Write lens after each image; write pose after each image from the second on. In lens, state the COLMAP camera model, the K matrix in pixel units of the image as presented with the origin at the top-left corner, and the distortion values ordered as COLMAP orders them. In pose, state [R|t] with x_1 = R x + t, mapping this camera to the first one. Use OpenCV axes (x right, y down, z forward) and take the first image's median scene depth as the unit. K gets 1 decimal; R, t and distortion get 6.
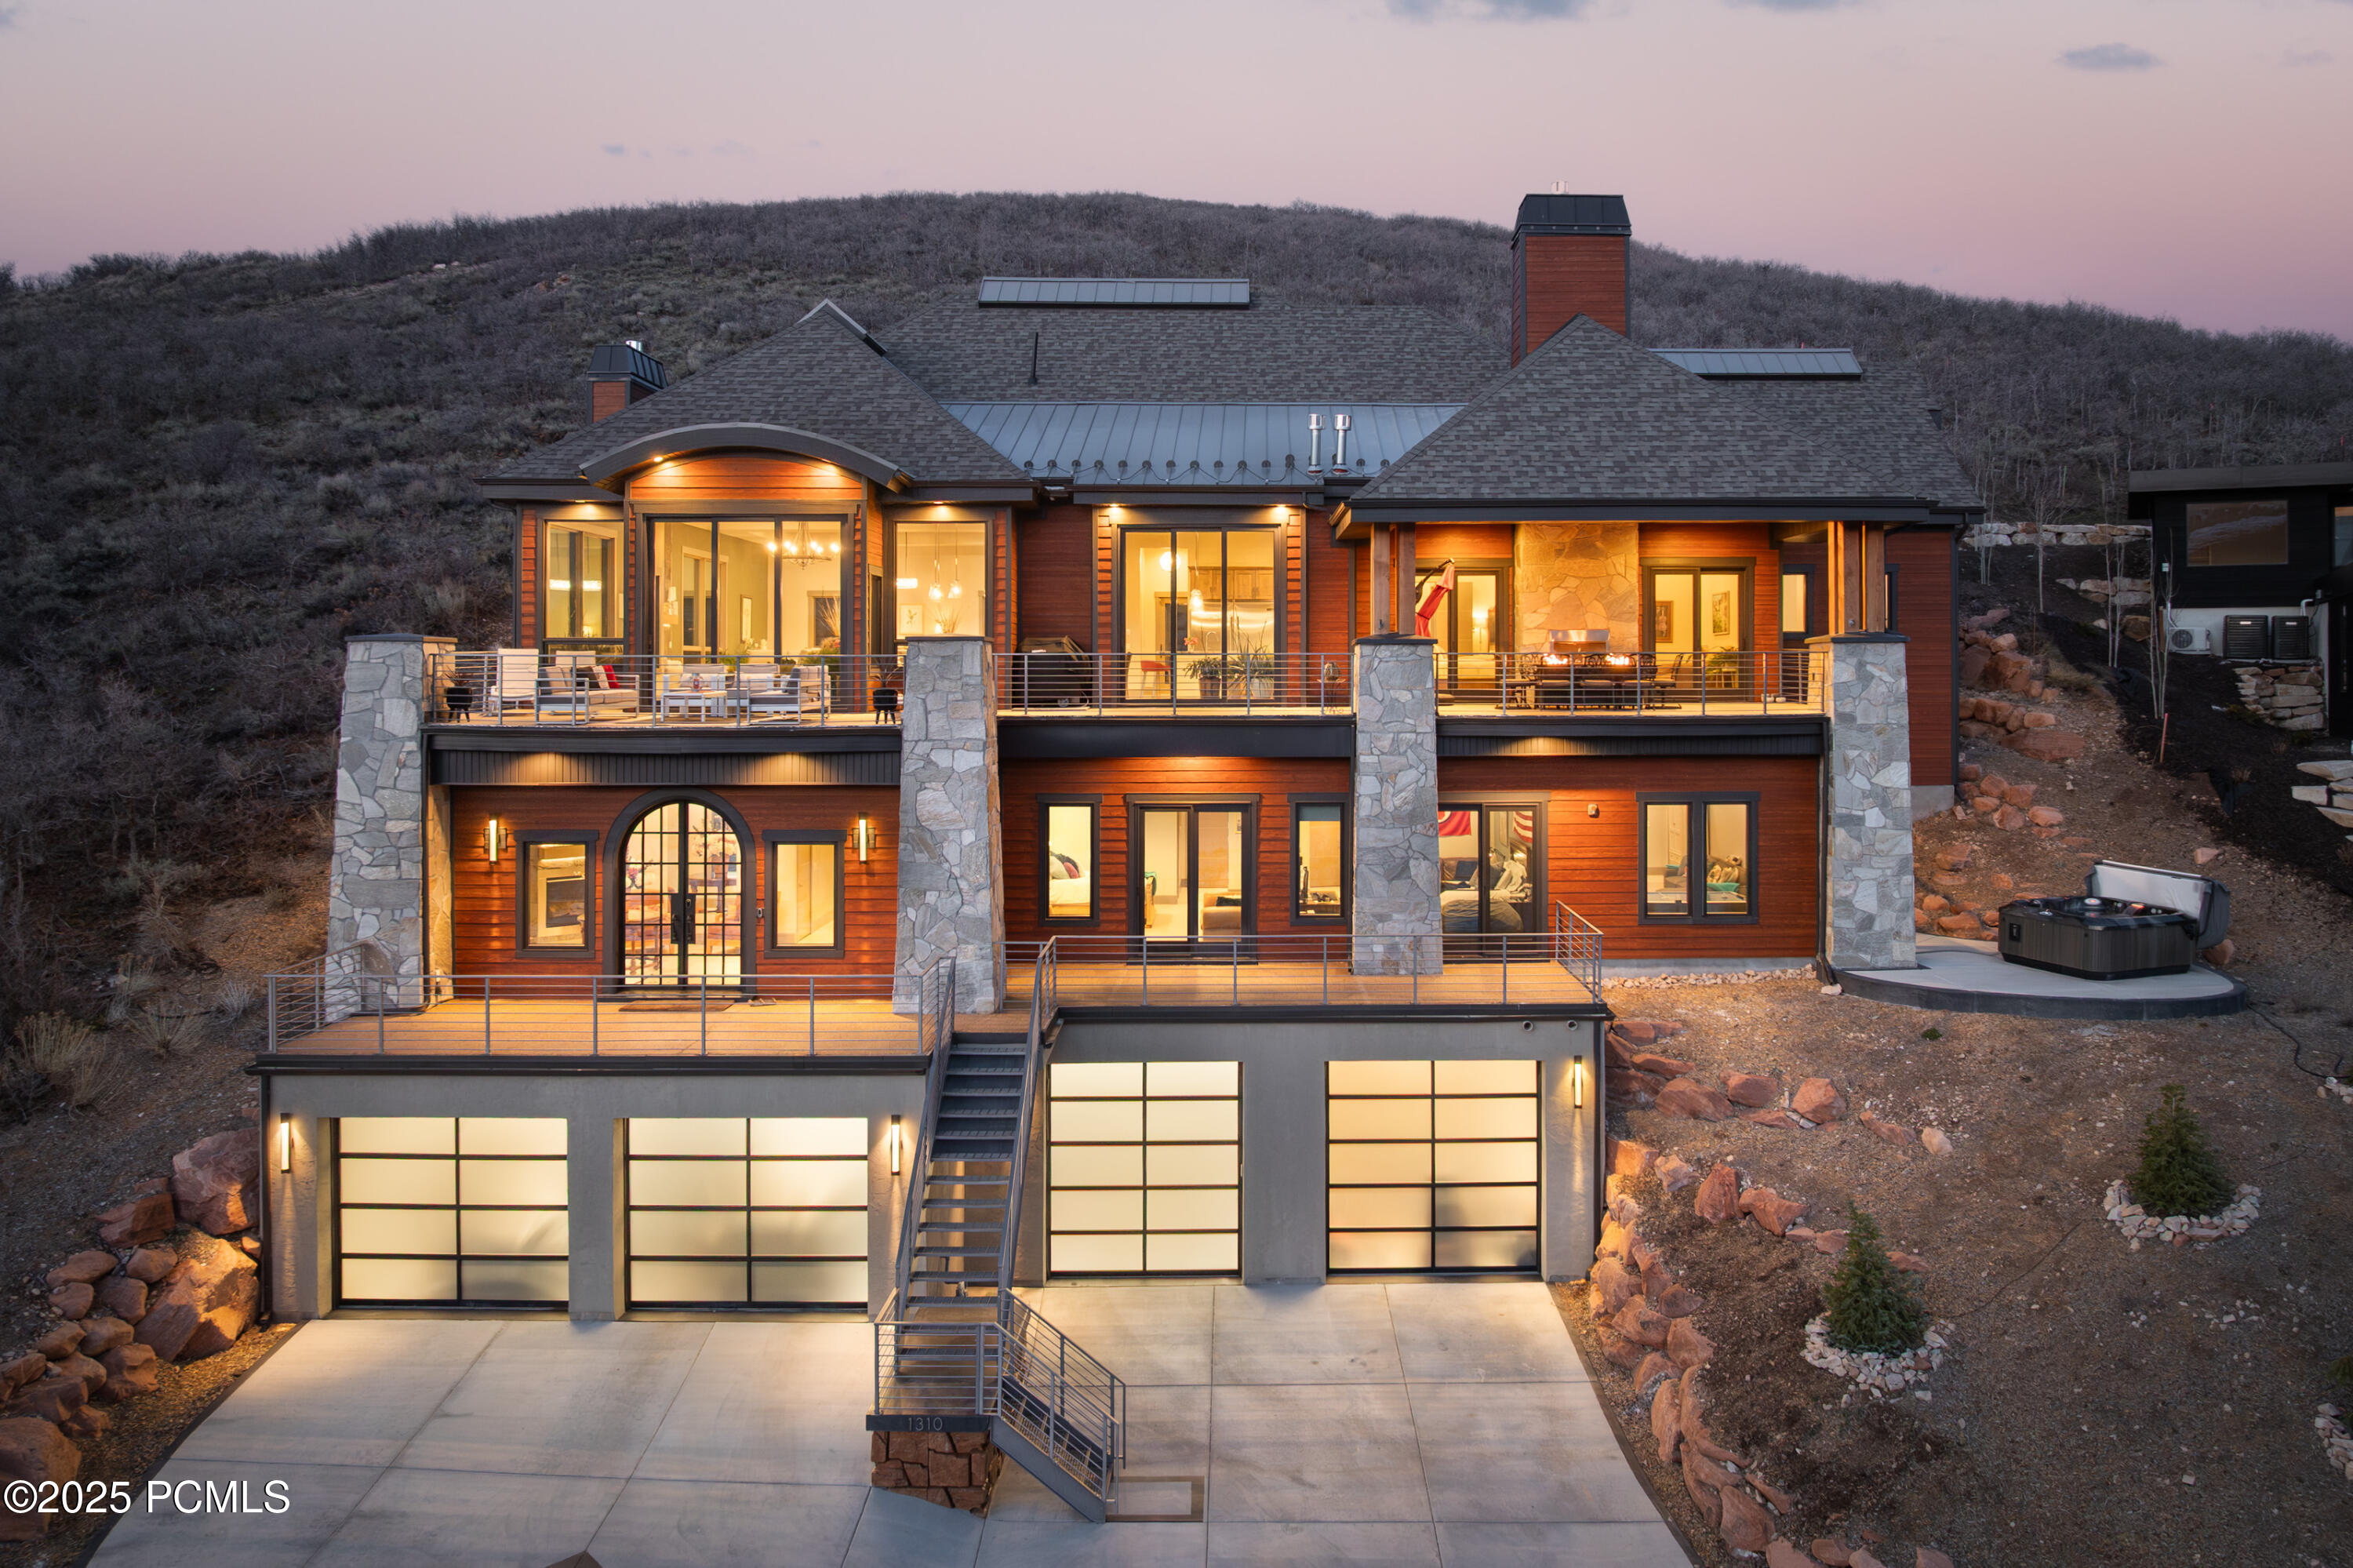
lens RADIAL K [[1732.2, 0, 1174.8], [0, 1732.2, 702.8], [0, 0, 1]] dist [-0.073253, 0.050429]
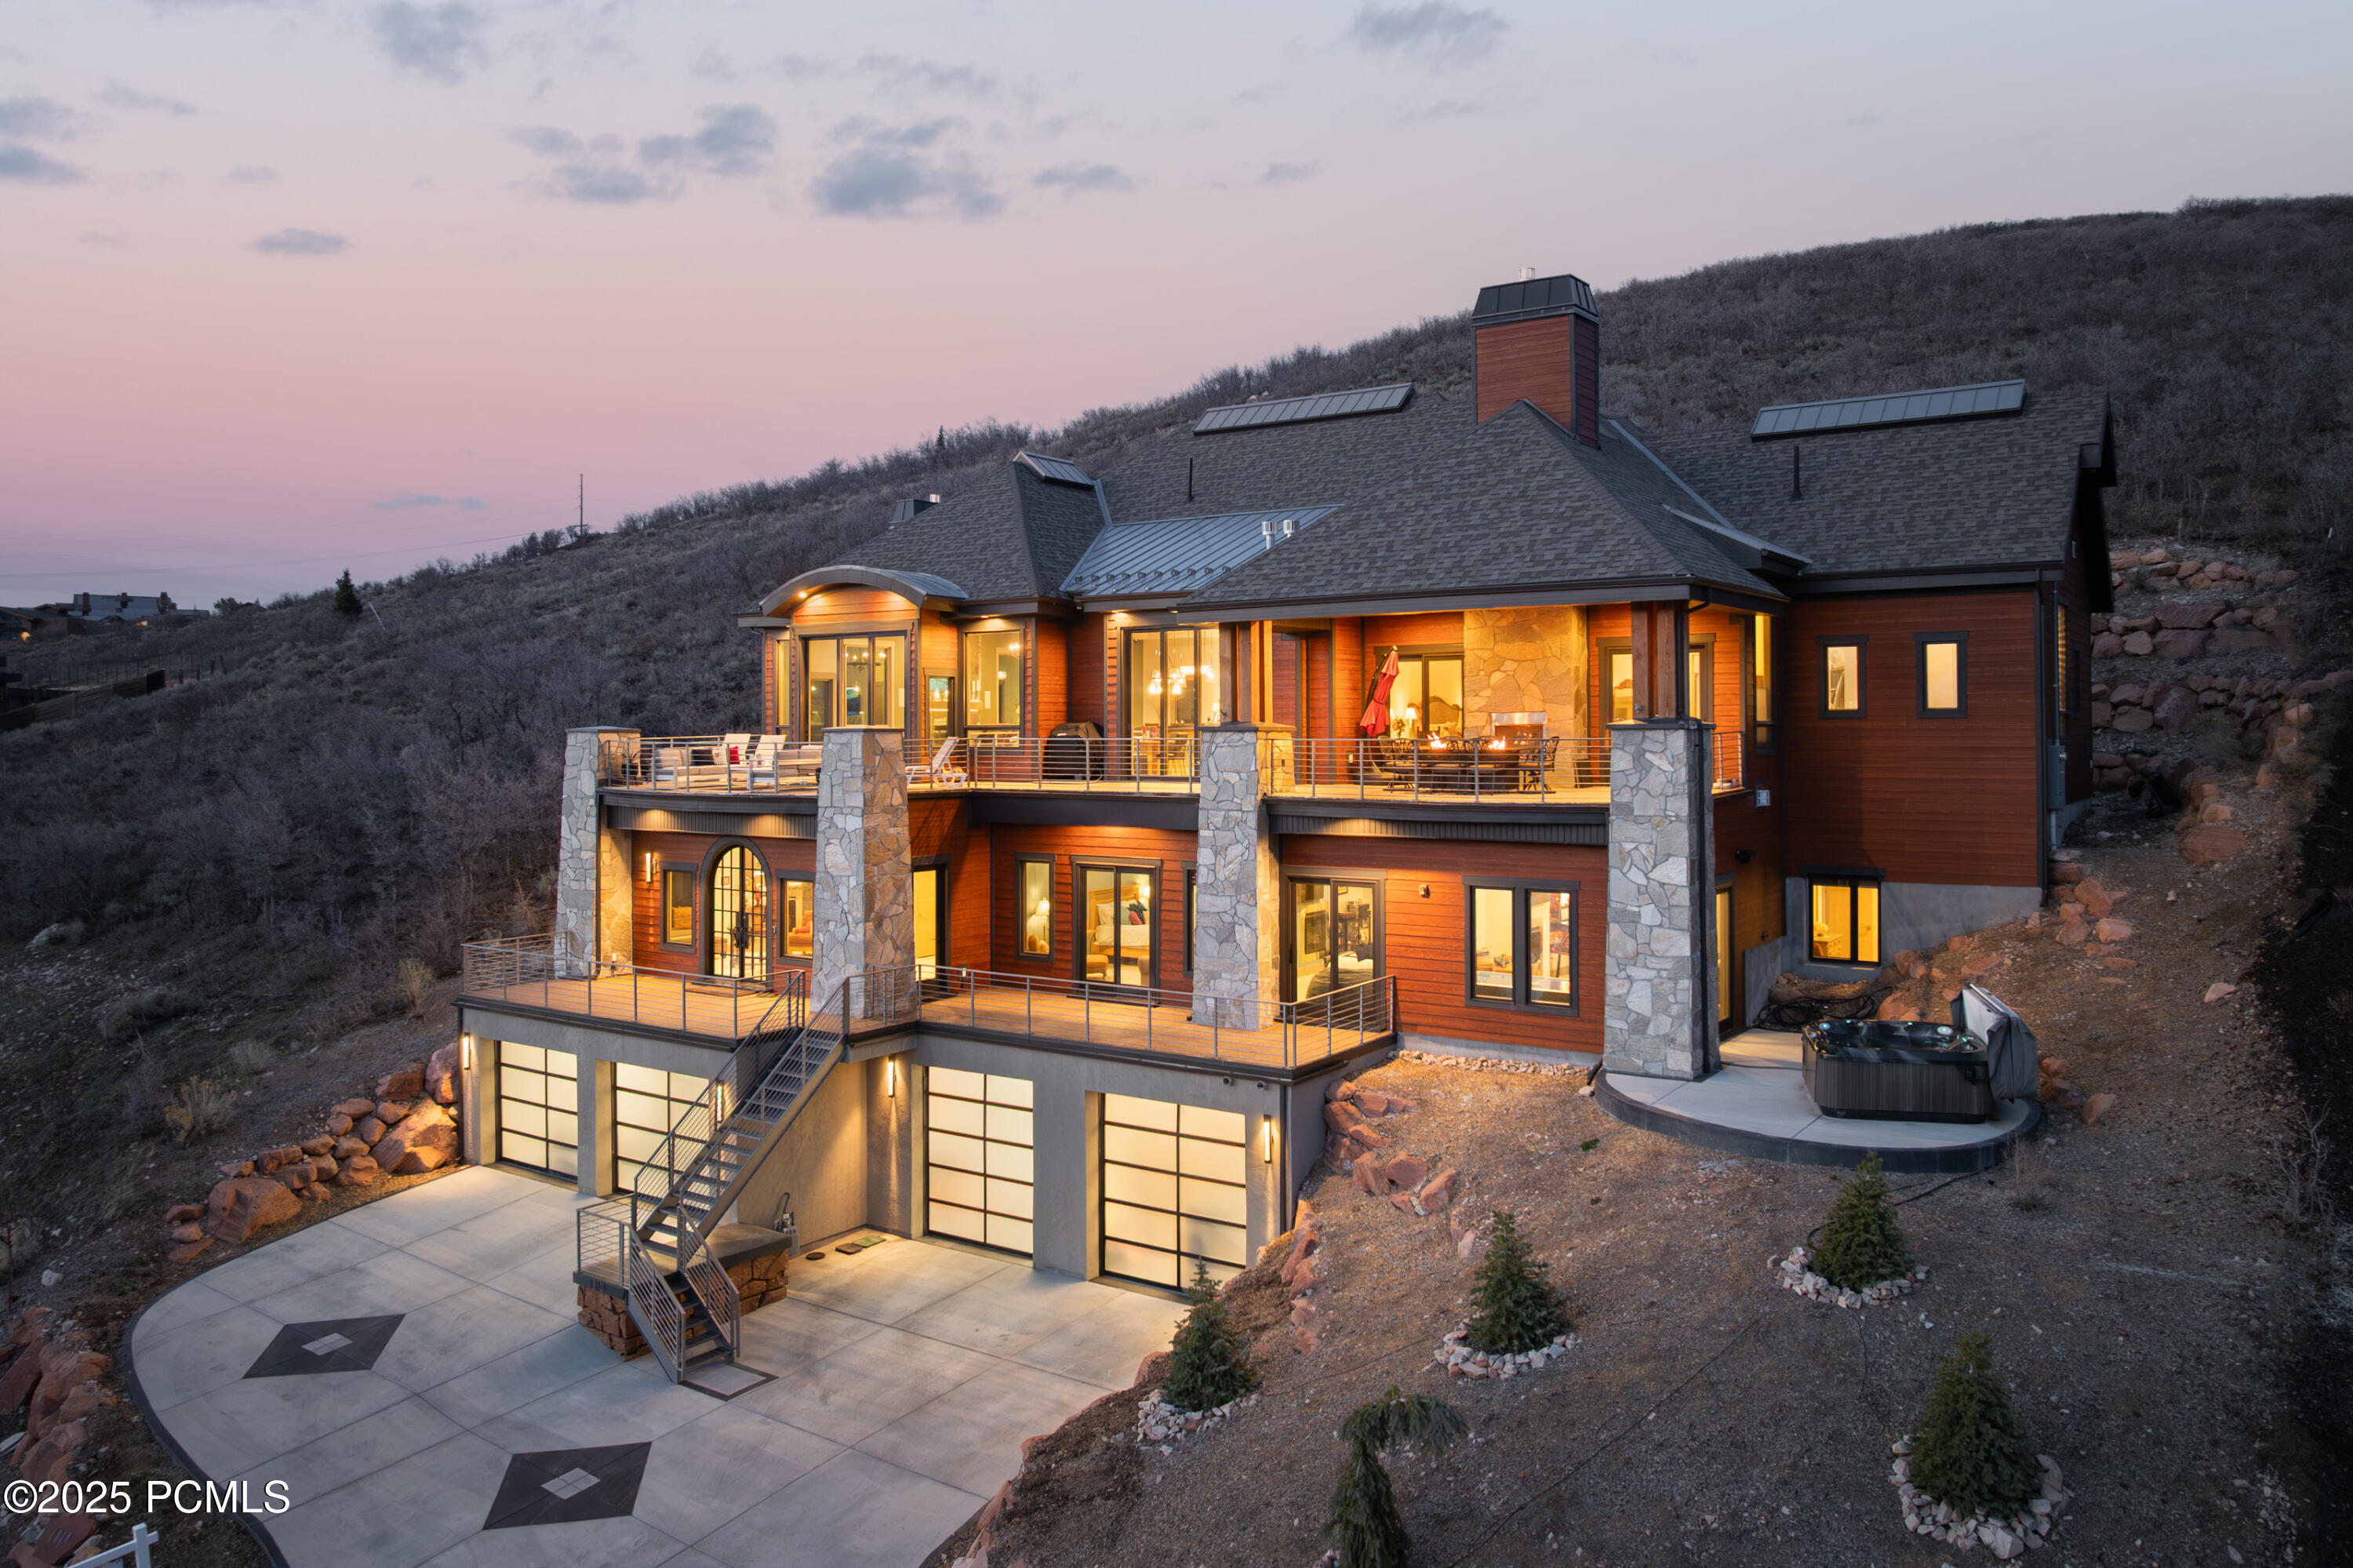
lens RADIAL K [[1655.7, 0, 1193.9], [0, 1655.7, 744.8], [0, 0, 1]] dist [-0.056697, 0.027286]
pose [[0.814960, 0.004918, -0.579497, 0.782287], [-0.006429, 0.999979, -0.000555, -0.026362], [0.579482, 0.004178, 0.814974, 0.124131]]
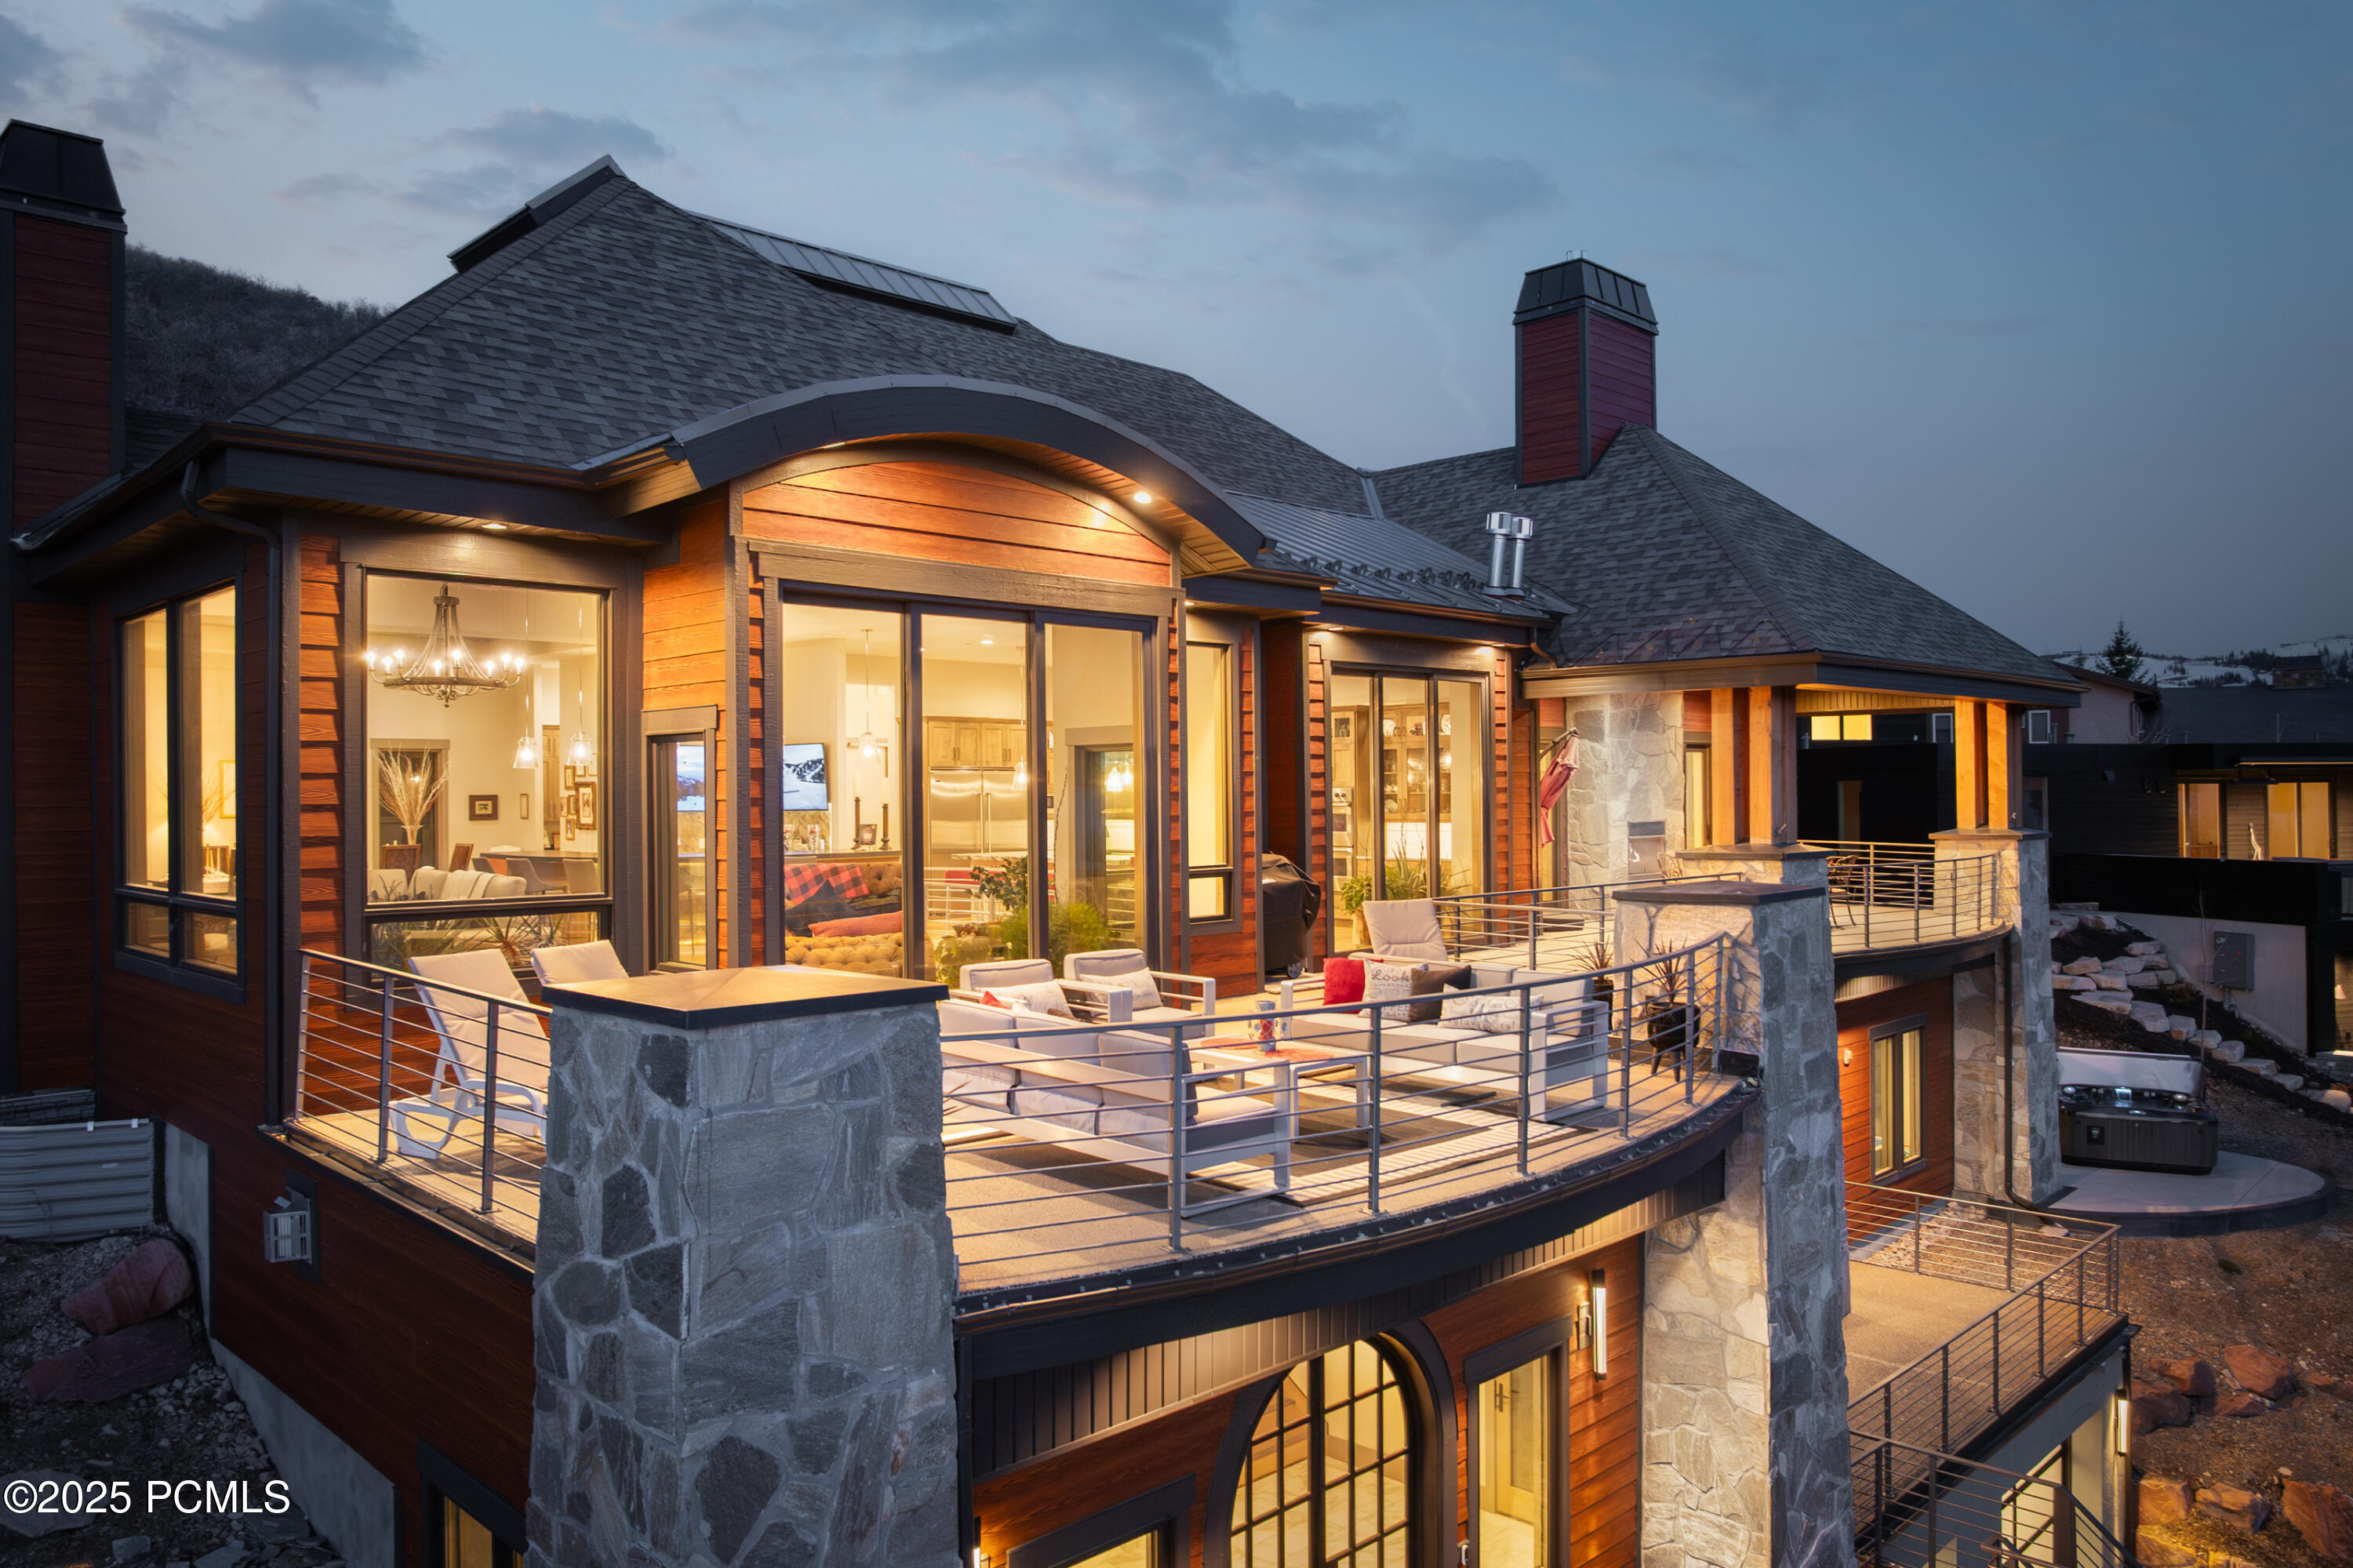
lens RADIAL K [[1655.7, 0, 1193.9], [0, 1655.7, 744.8], [0, 0, 1]] dist [-0.056697, 0.027286]
pose [[0.718427, 0.016734, 0.695401, -0.558237], [0.005443, 0.999545, -0.029675, -0.066226], [-0.695581, 0.025104, 0.718009, 0.726347]]
